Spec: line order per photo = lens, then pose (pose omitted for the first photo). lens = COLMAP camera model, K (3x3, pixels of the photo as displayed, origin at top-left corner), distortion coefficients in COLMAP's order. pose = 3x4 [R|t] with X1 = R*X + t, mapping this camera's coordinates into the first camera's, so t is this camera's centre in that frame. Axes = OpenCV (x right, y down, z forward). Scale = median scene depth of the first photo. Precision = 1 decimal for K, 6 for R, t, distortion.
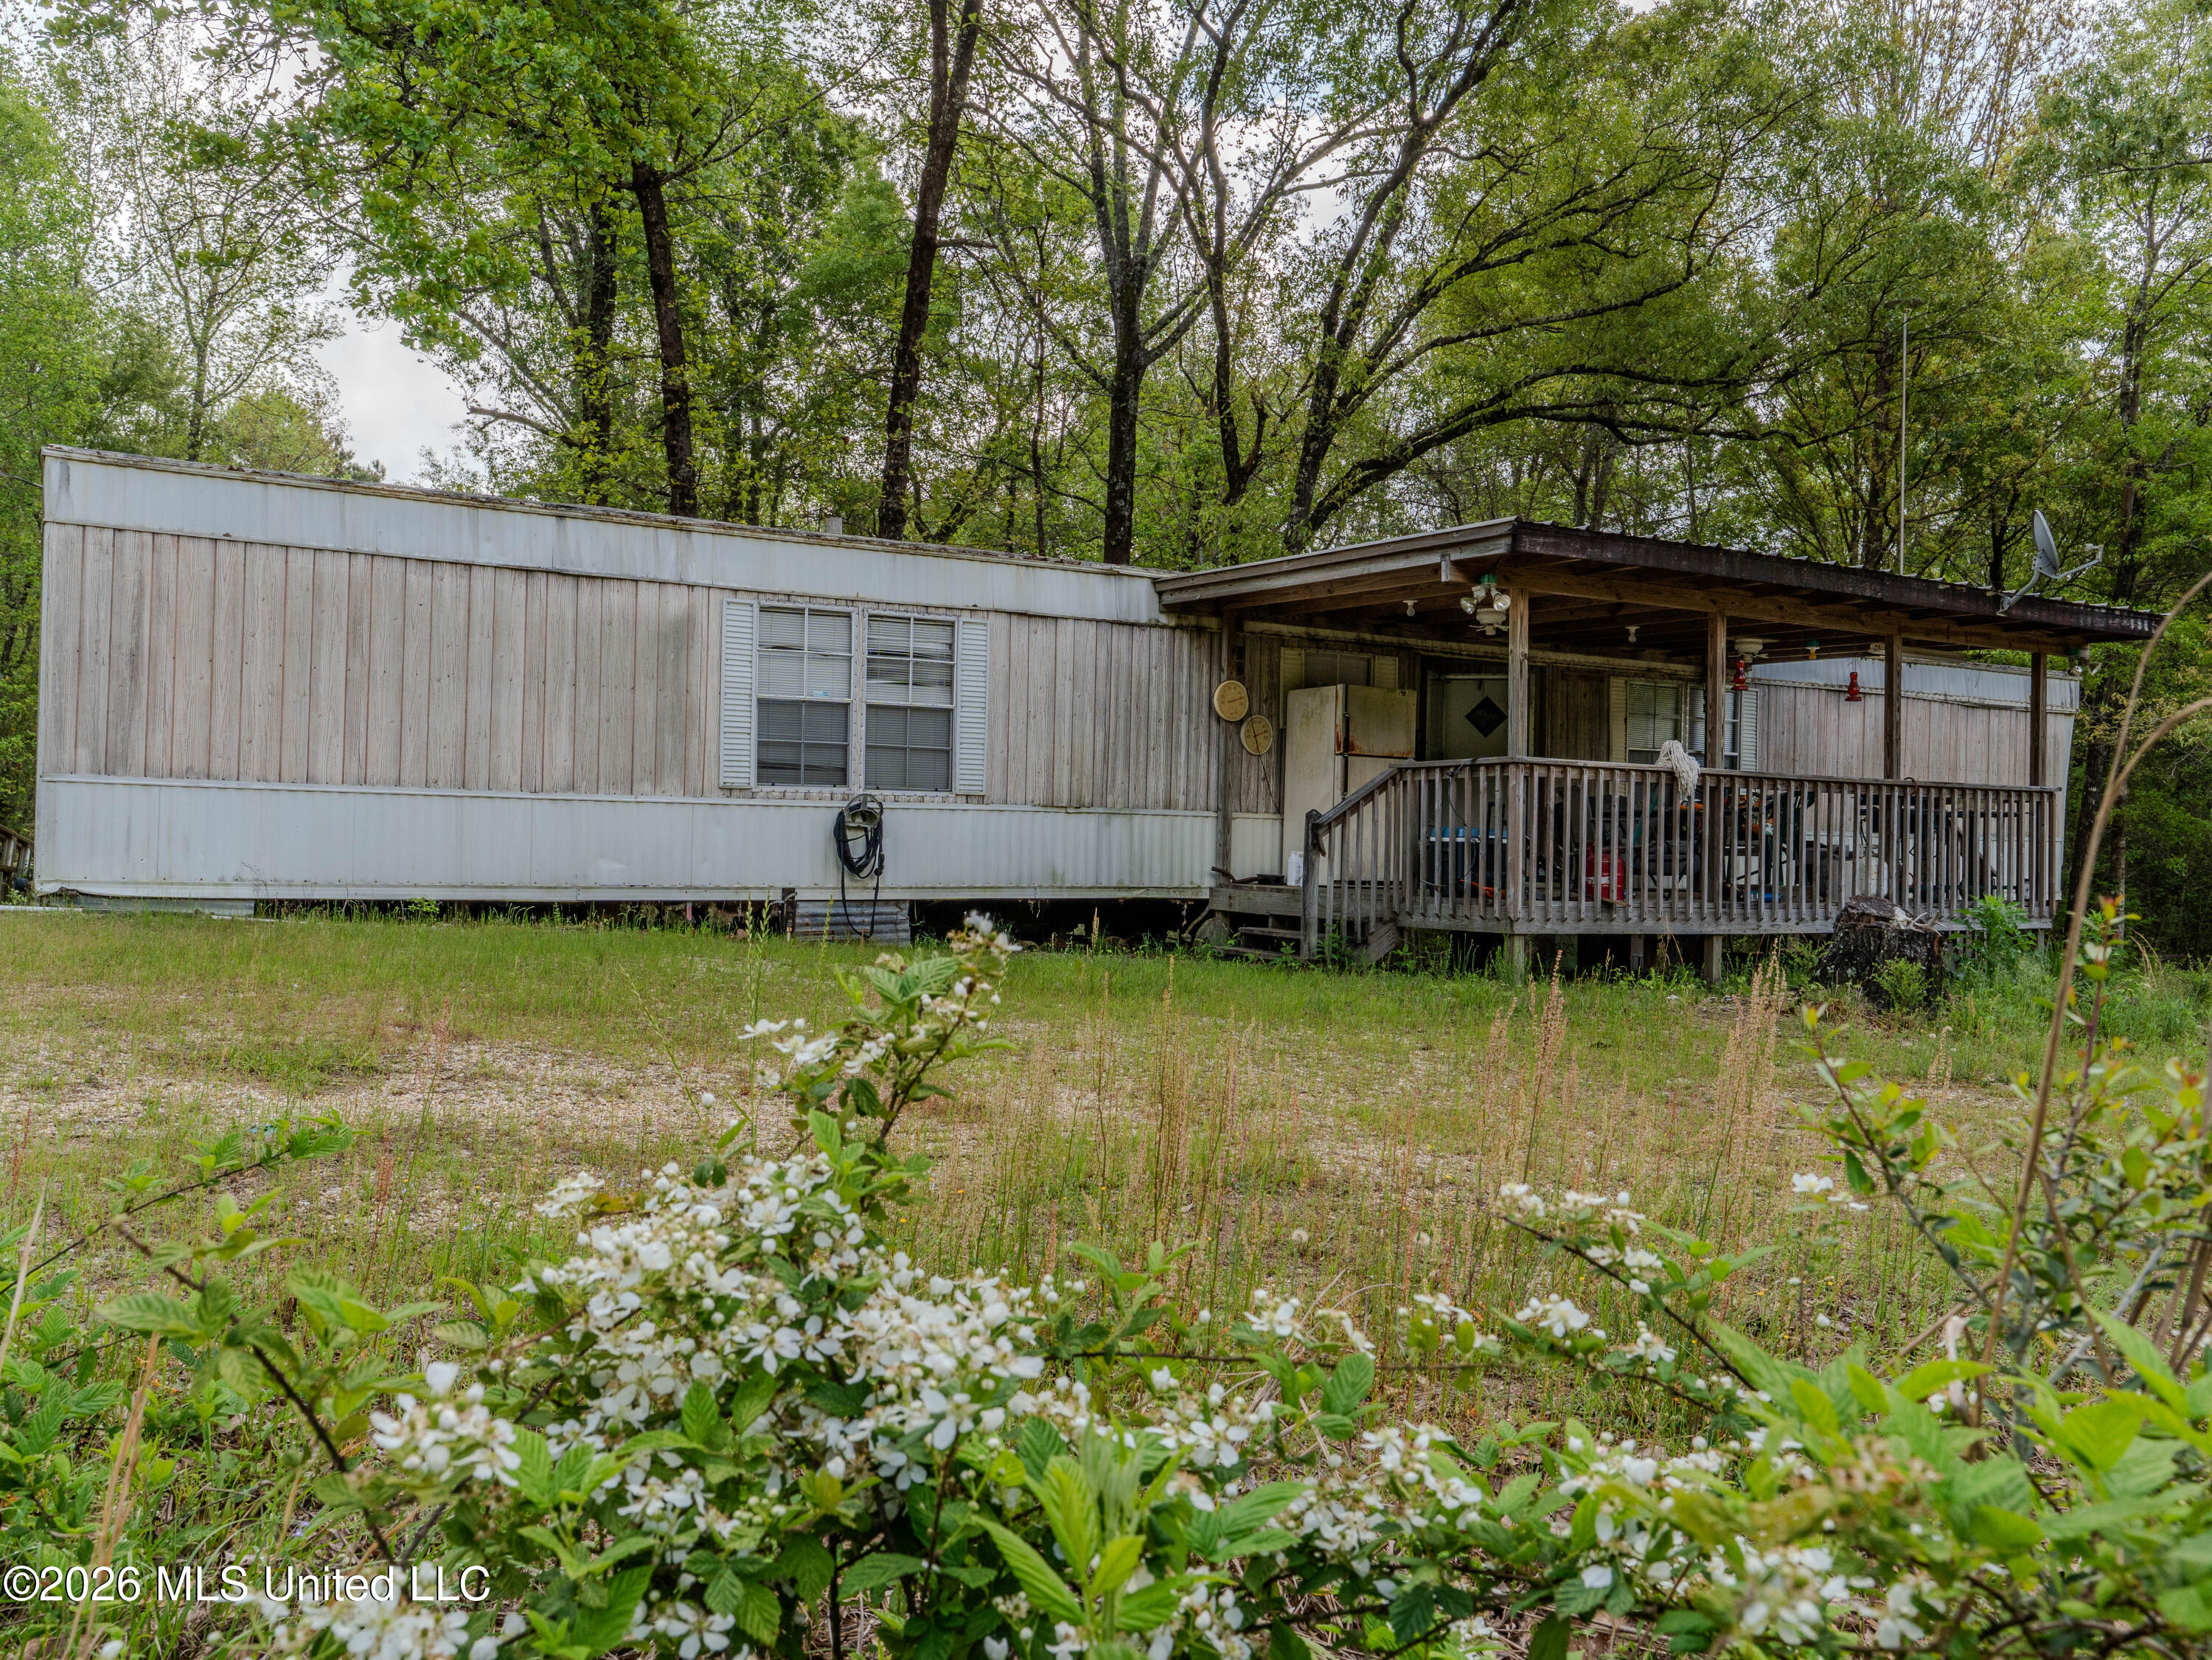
lens RADIAL K [[1671.9, 0, 1106.0], [0, 1671.9, 830.0], [0, 0, 1]] dist [-0.001373, -0.002252]
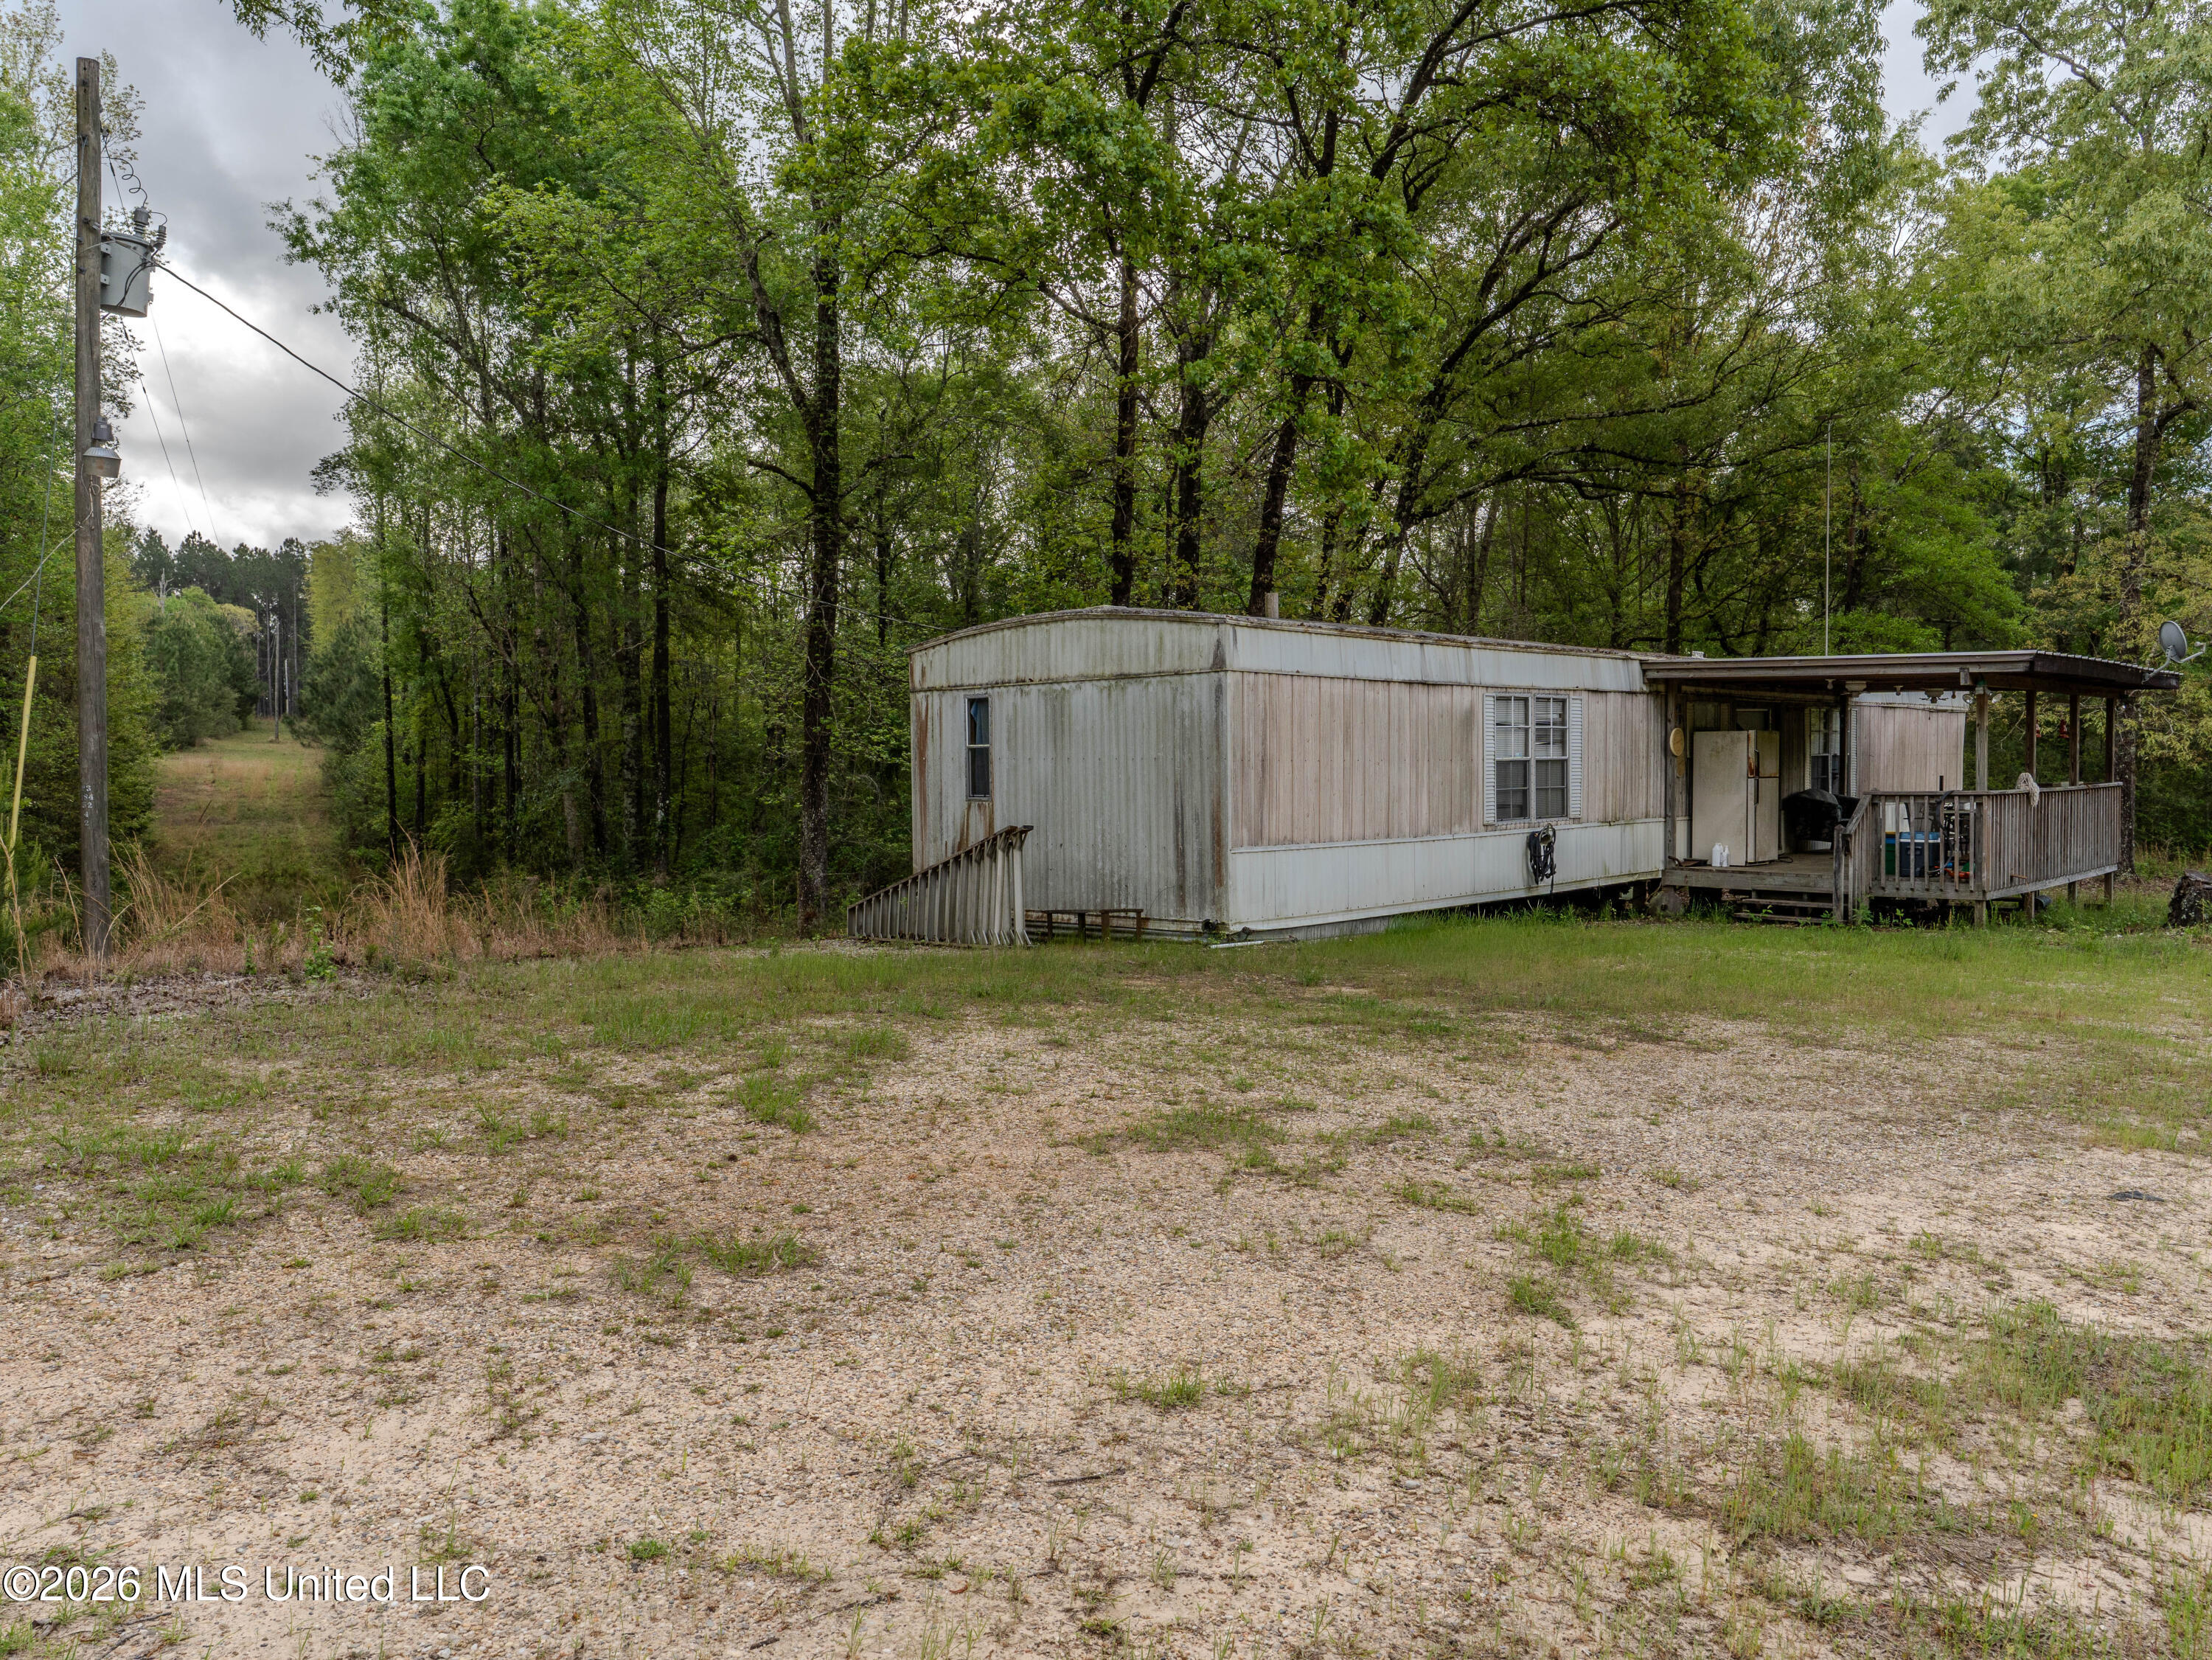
lens RADIAL K [[1576.6, 0, 1106.0], [0, 1576.6, 830.0], [0, 0, 1]] dist [0.008778, 0.000518]
pose [[0.955728, -0.044821, 0.290819, -0.919432], [0.031022, 0.998171, 0.051889, -0.100070], [-0.292613, -0.040570, 0.955370, -0.198817]]
